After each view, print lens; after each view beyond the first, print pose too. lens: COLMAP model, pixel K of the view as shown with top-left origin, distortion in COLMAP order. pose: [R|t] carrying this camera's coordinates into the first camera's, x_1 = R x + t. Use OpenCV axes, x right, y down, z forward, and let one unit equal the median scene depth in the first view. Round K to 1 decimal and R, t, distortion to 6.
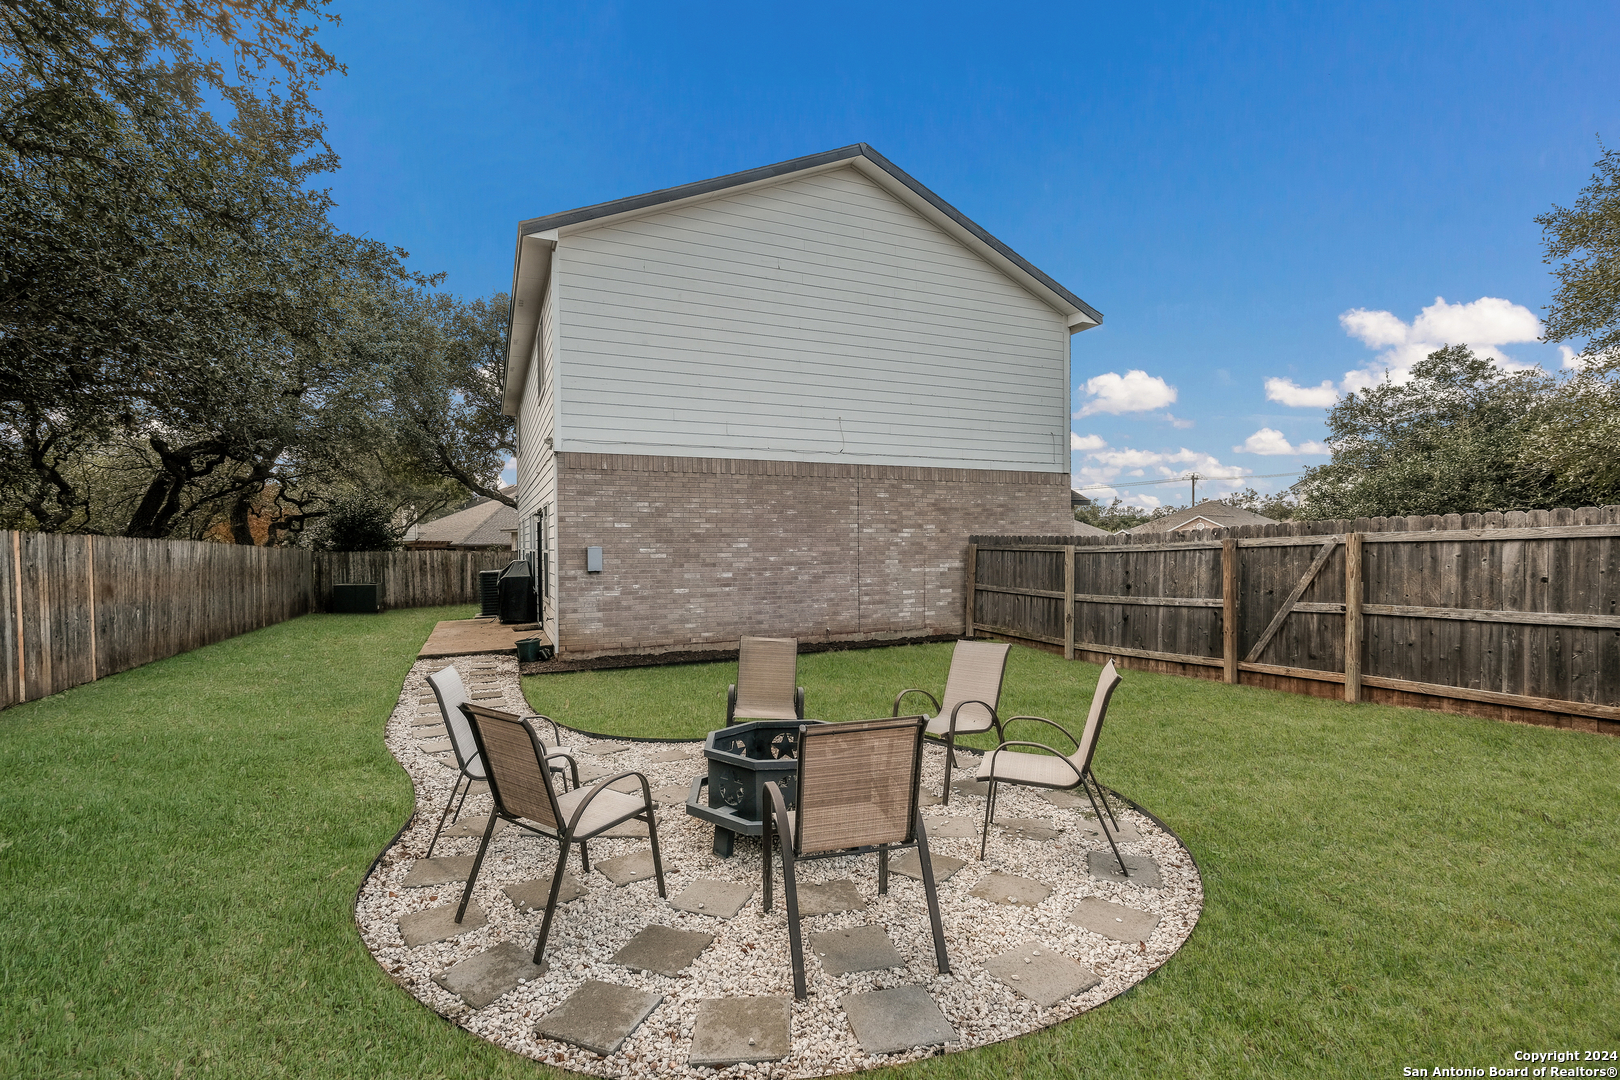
lens RADIAL K [[704.2, 0, 803.5], [0, 704.2, 525.1], [0, 0, 1]] dist [-0.002606, -0.000388]
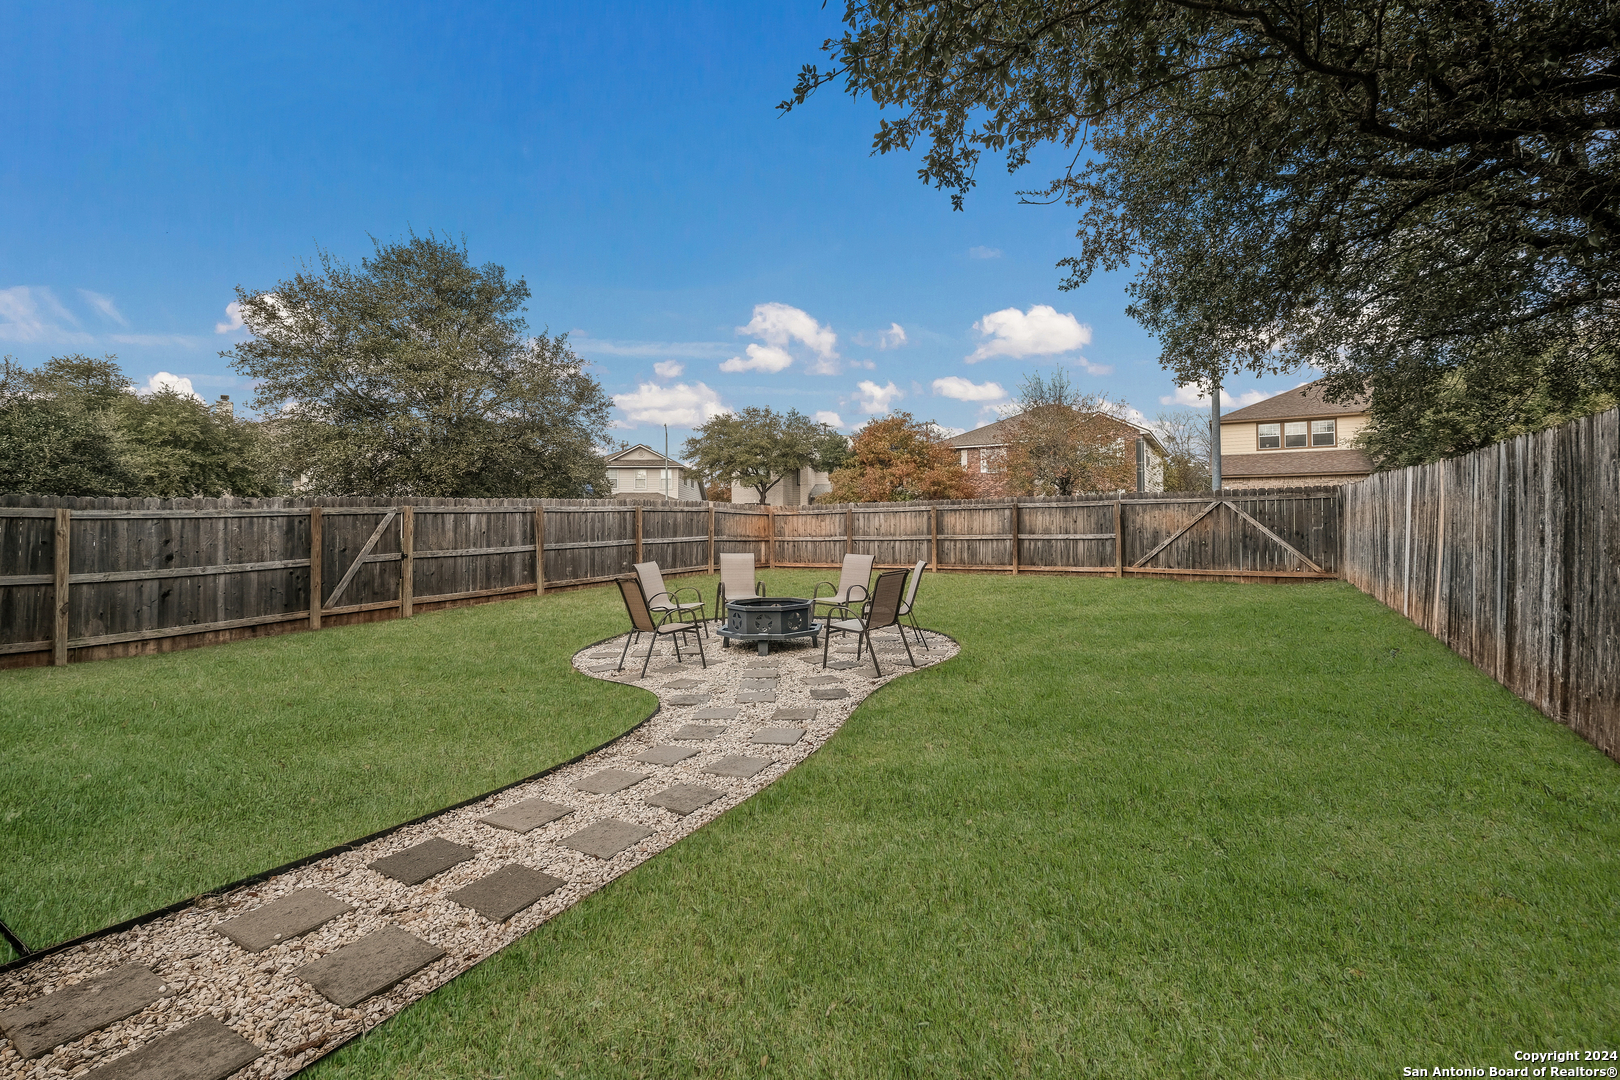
lens RADIAL K [[704.2, 0, 803.5], [0, 704.2, 525.1], [0, 0, 1]] dist [-0.002606, -0.000388]
pose [[-0.570860, 0.001283, 0.821046, -0.876435], [-0.025107, 0.999504, -0.019019, 0.054428], [-0.820663, -0.031471, -0.570545, 1.060605]]
